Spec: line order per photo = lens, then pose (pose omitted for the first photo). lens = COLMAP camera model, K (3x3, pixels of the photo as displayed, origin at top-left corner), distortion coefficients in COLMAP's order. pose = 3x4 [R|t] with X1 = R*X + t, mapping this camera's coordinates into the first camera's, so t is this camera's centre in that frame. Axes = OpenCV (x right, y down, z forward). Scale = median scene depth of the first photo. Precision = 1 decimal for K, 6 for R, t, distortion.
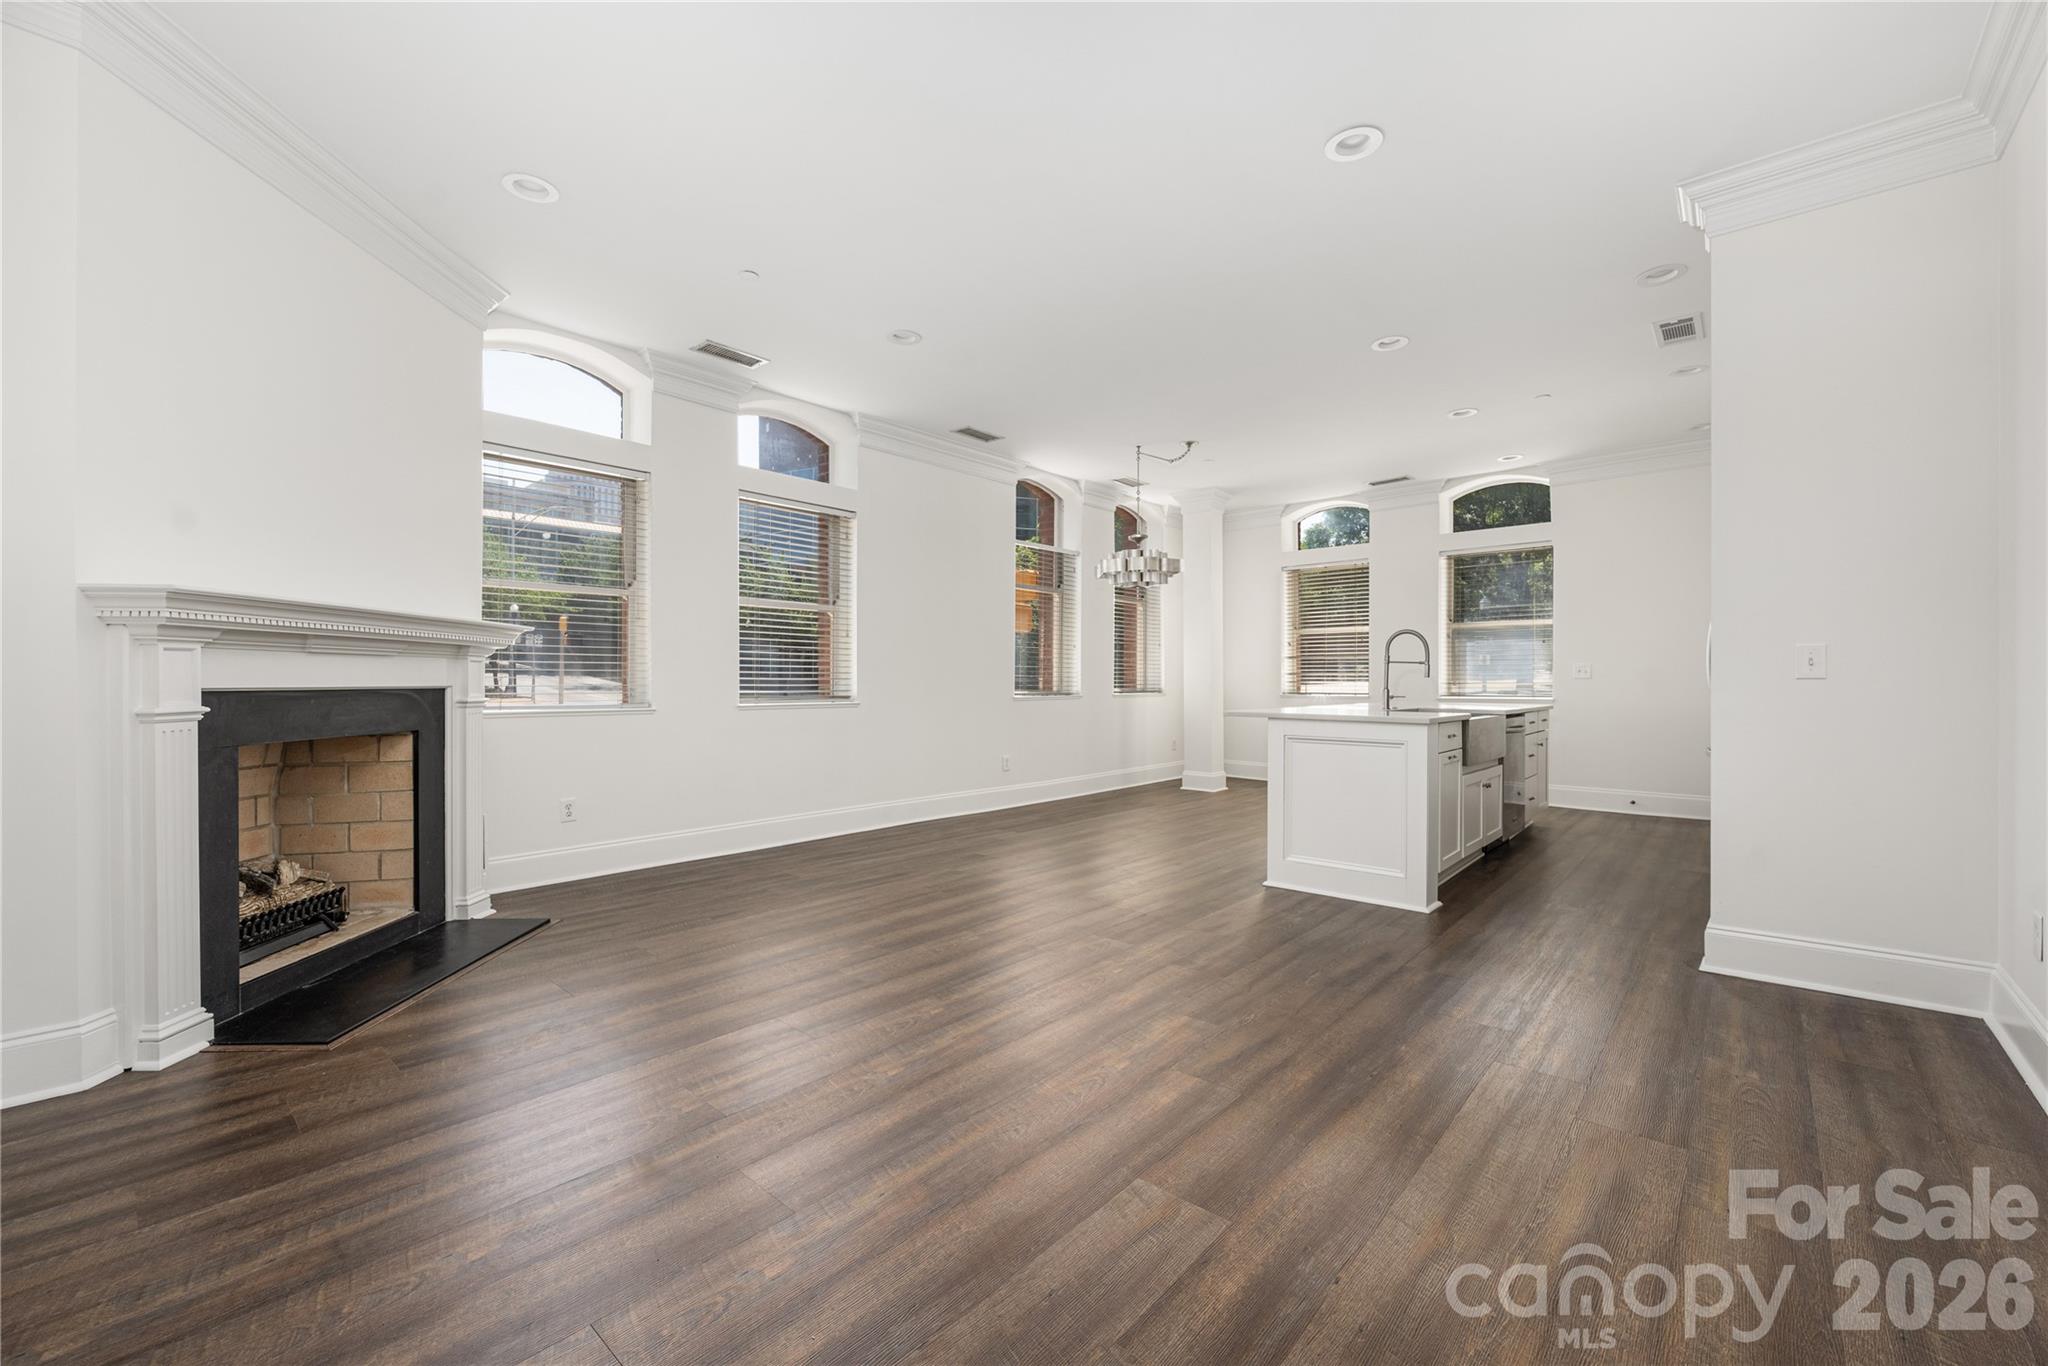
lens RADIAL K [[827.1, 0, 1011.5], [0, 827.1, 676.8], [0, 0, 1]] dist [-0.005914, -0.000792]
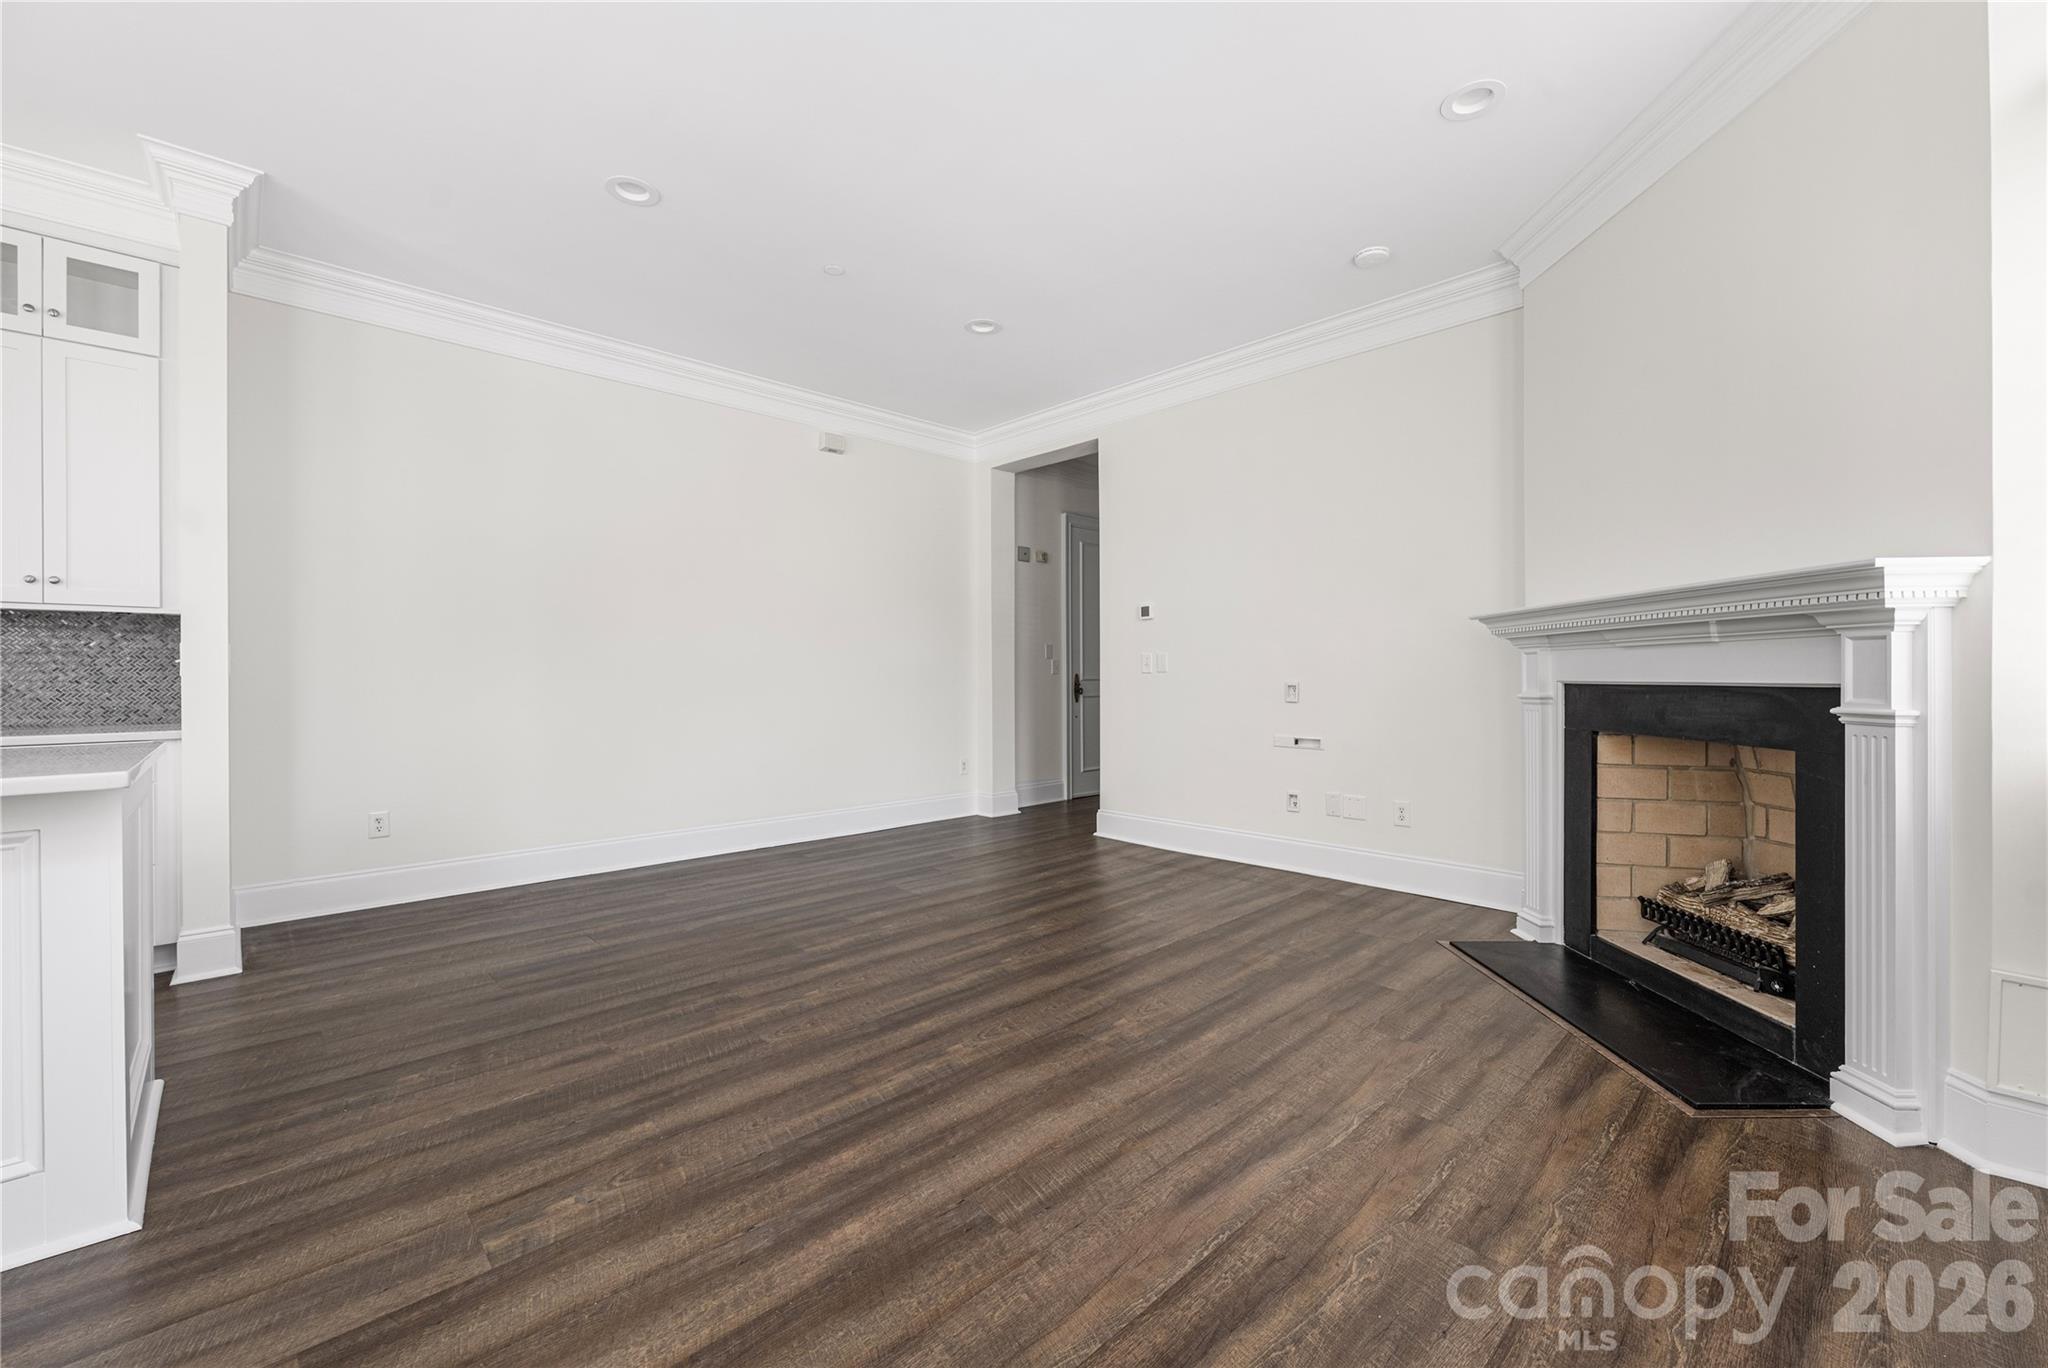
lens RADIAL K [[827.1, 0, 1031.7], [0, 827.1, 673.4], [0, 0, 1]] dist [-0.005914, -0.000792]
pose [[-0.998323, 0.000521, 0.057890, -0.118251], [0.000147, 0.999979, -0.006469, 0.004698], [-0.057893, -0.006449, -0.998302, 1.326604]]
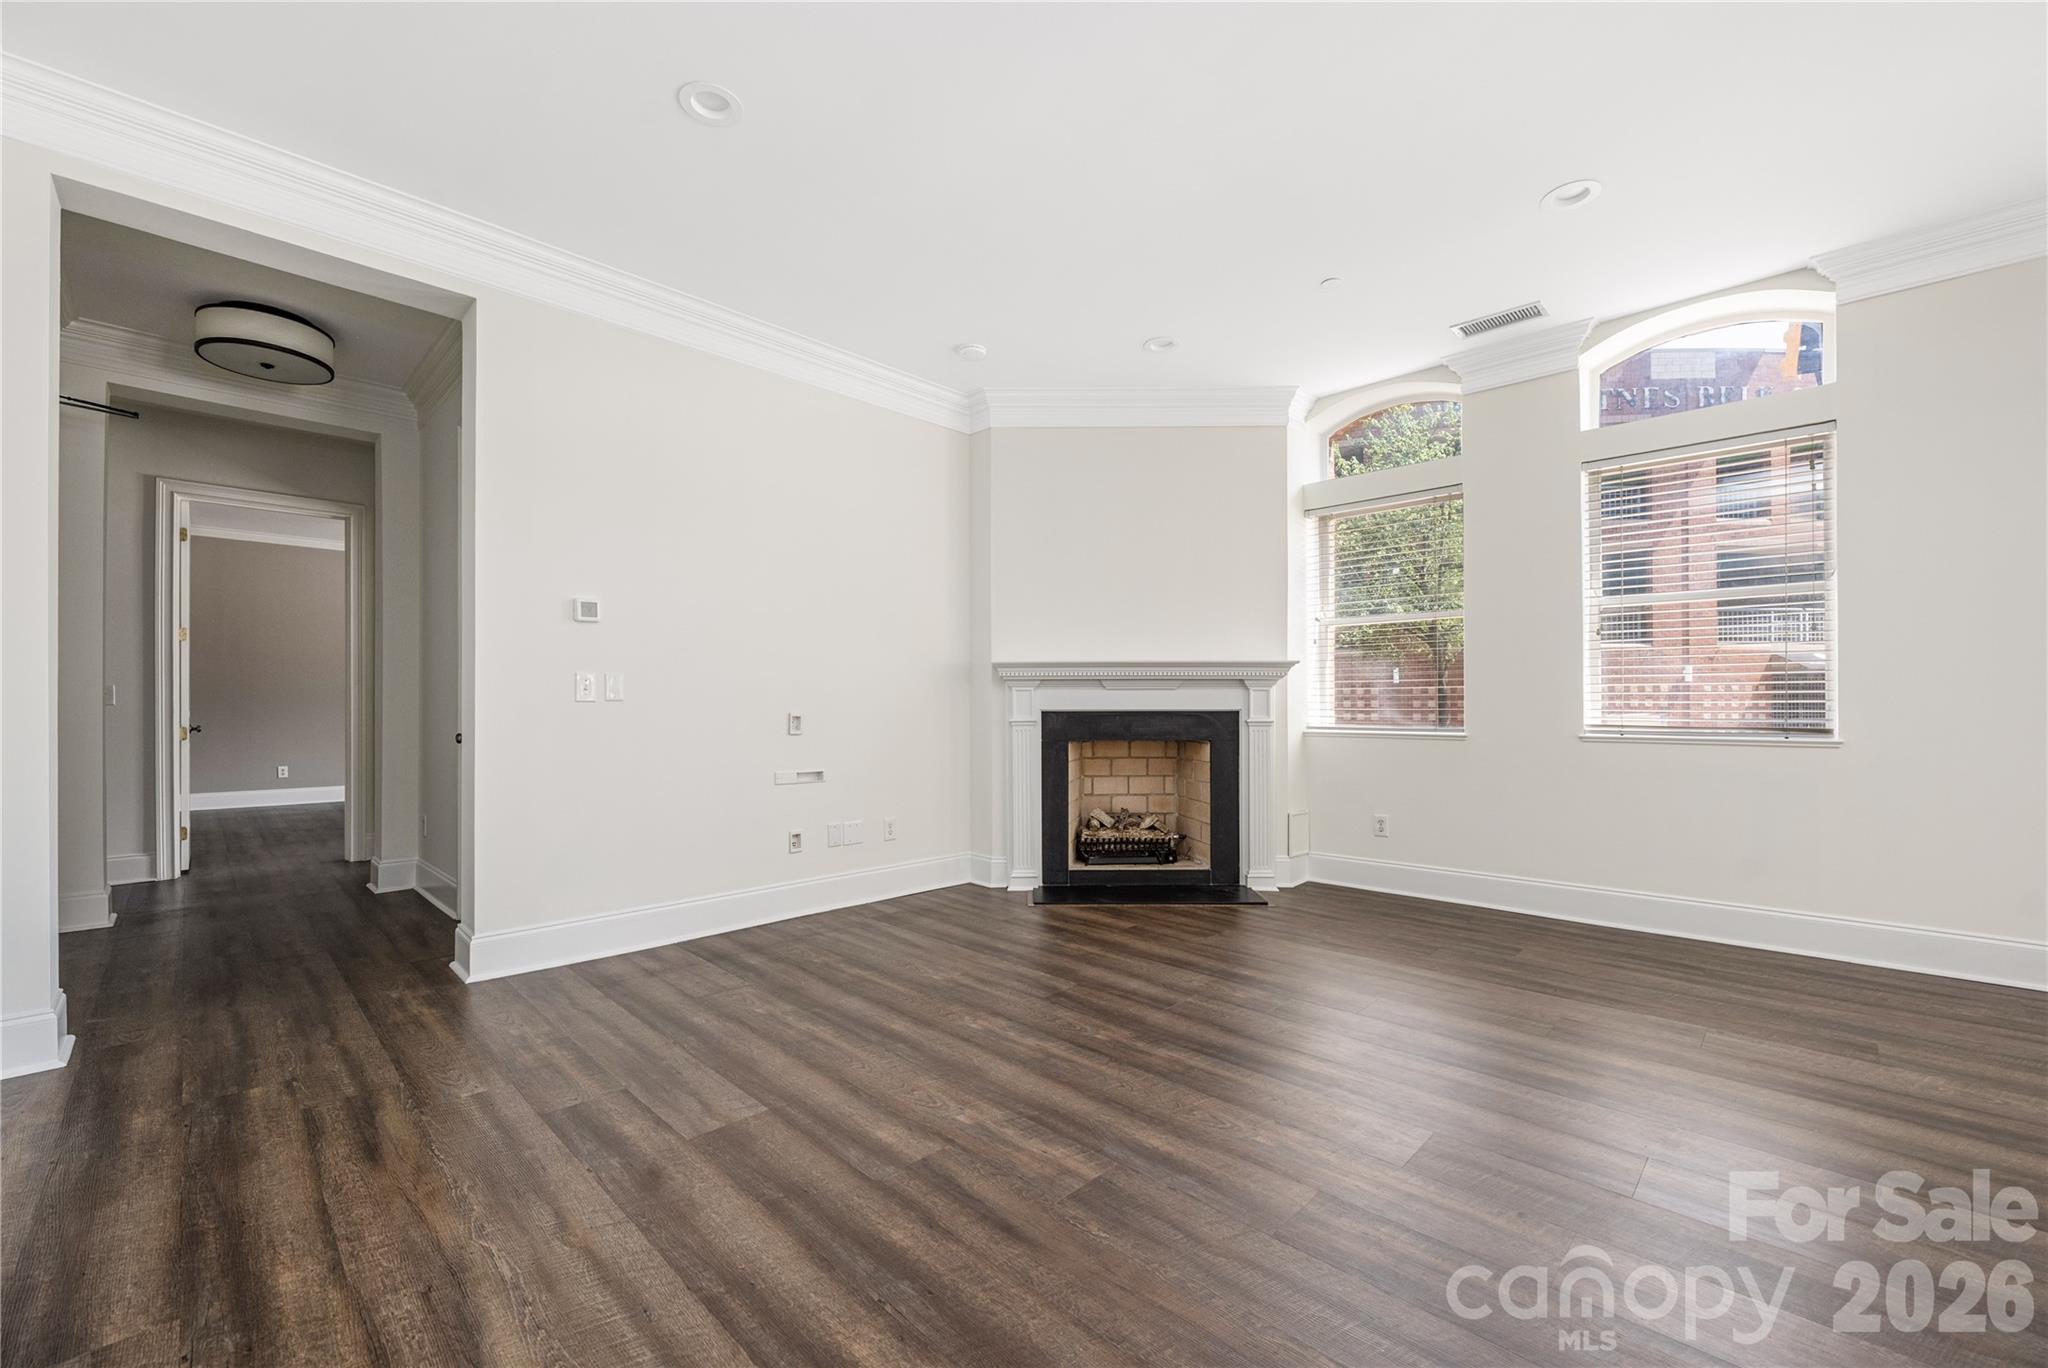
lens RADIAL K [[827.1, 0, 1026.6], [0, 827.1, 700.2], [0, 0, 1]] dist [-0.005914, -0.000792]
pose [[-0.039929, -0.009160, -0.999161, 0.557718], [0.006668, 0.999933, -0.009434, 0.005150], [0.999180, -0.007039, -0.039866, 0.583684]]
